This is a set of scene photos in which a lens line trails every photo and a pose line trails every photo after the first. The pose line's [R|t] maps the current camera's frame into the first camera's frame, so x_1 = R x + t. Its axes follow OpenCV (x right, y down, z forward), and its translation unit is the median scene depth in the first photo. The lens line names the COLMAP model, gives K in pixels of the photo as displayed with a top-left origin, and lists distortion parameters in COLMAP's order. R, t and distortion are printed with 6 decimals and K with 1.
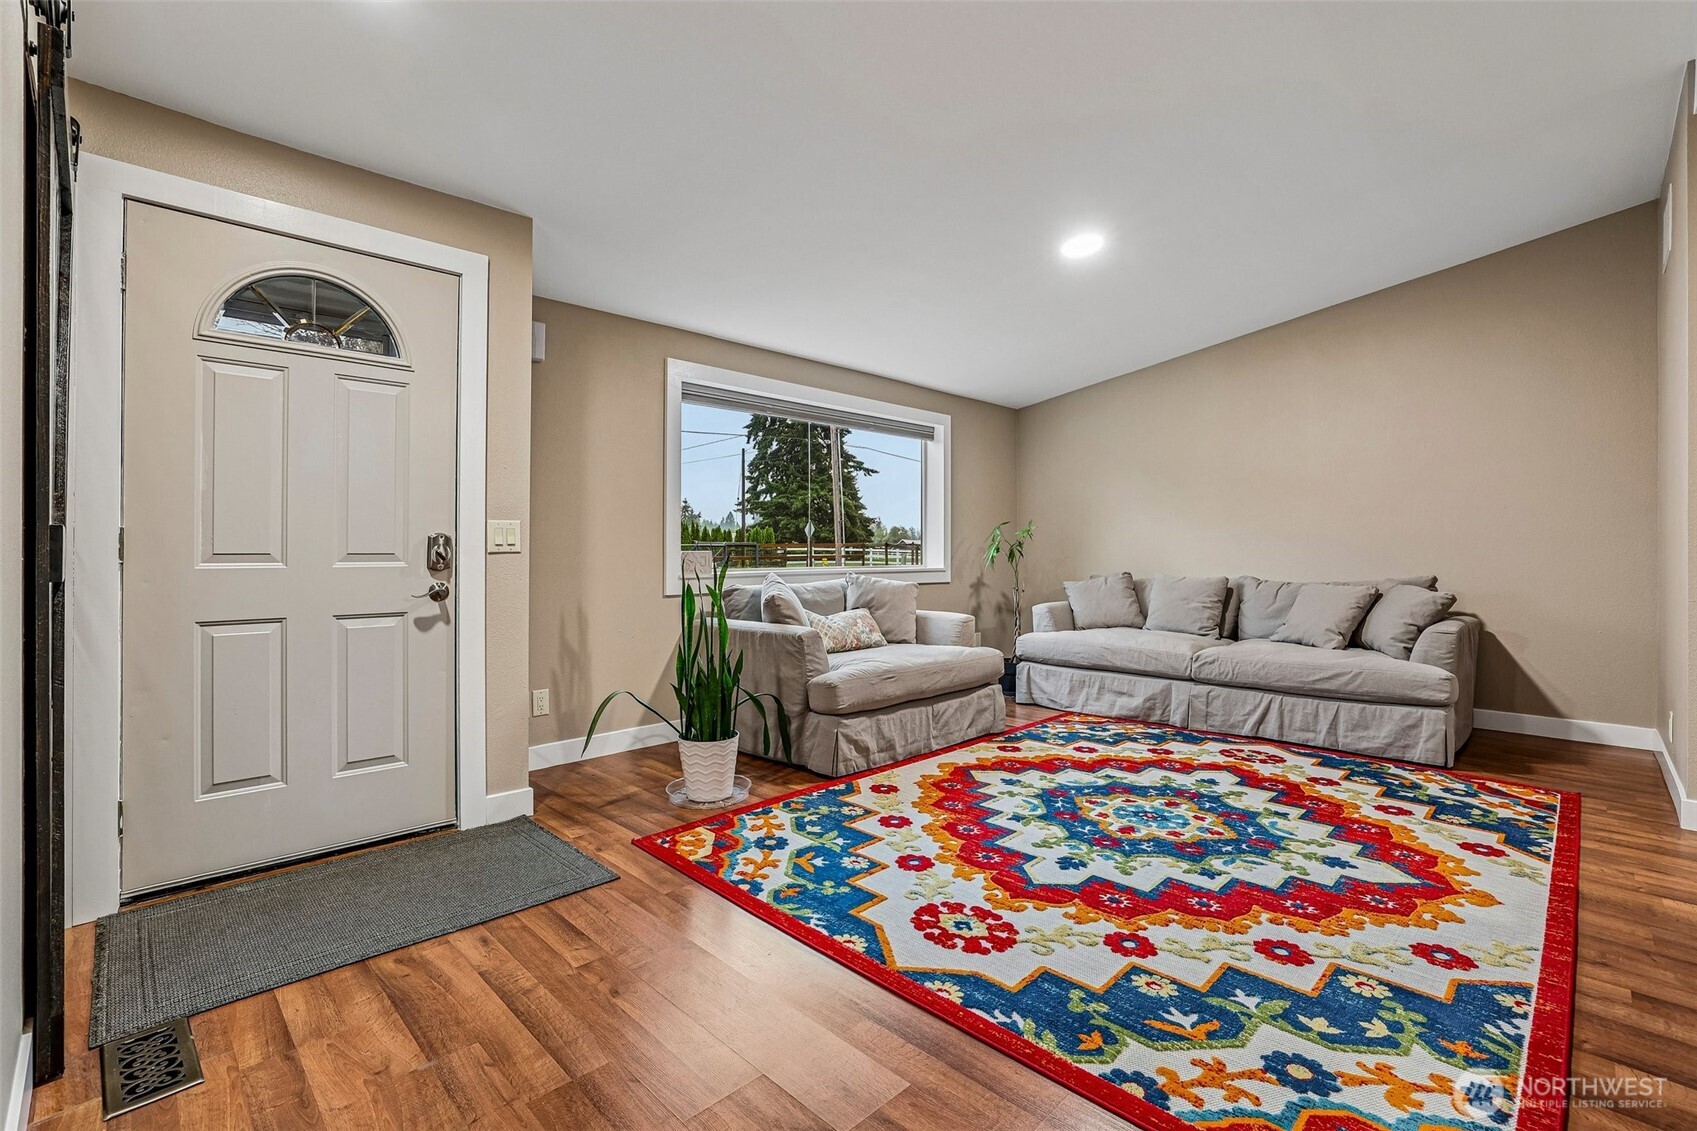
lens RADIAL K [[745.6, 0, 852.3], [0, 745.6, 551.0], [0, 0, 1]] dist [-0.044965, 0.019044]
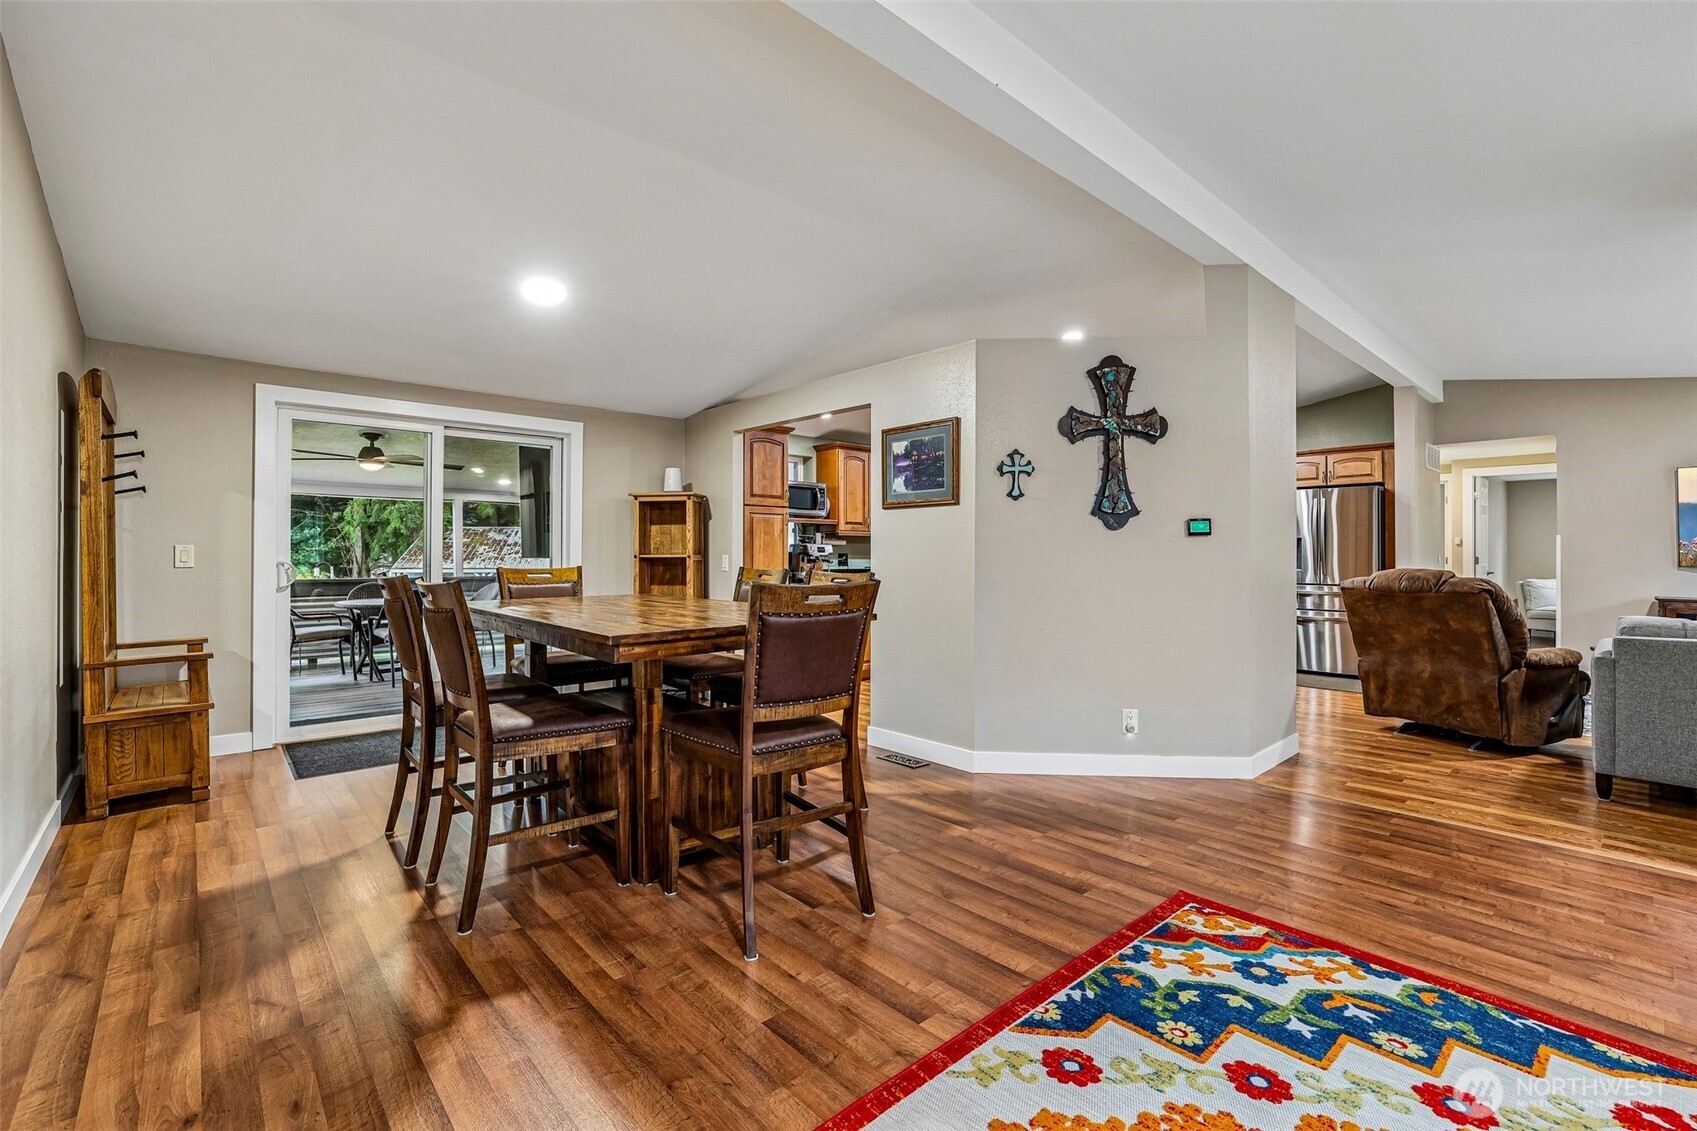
lens RADIAL K [[745.6, 0, 852.3], [0, 745.6, 551.0], [0, 0, 1]] dist [-0.044965, 0.019044]
pose [[-0.998972, -0.000577, 0.045339, 1.183826], [-0.000824, 0.999985, -0.005412, -0.065199], [-0.045335, -0.005444, -0.998957, 2.165668]]
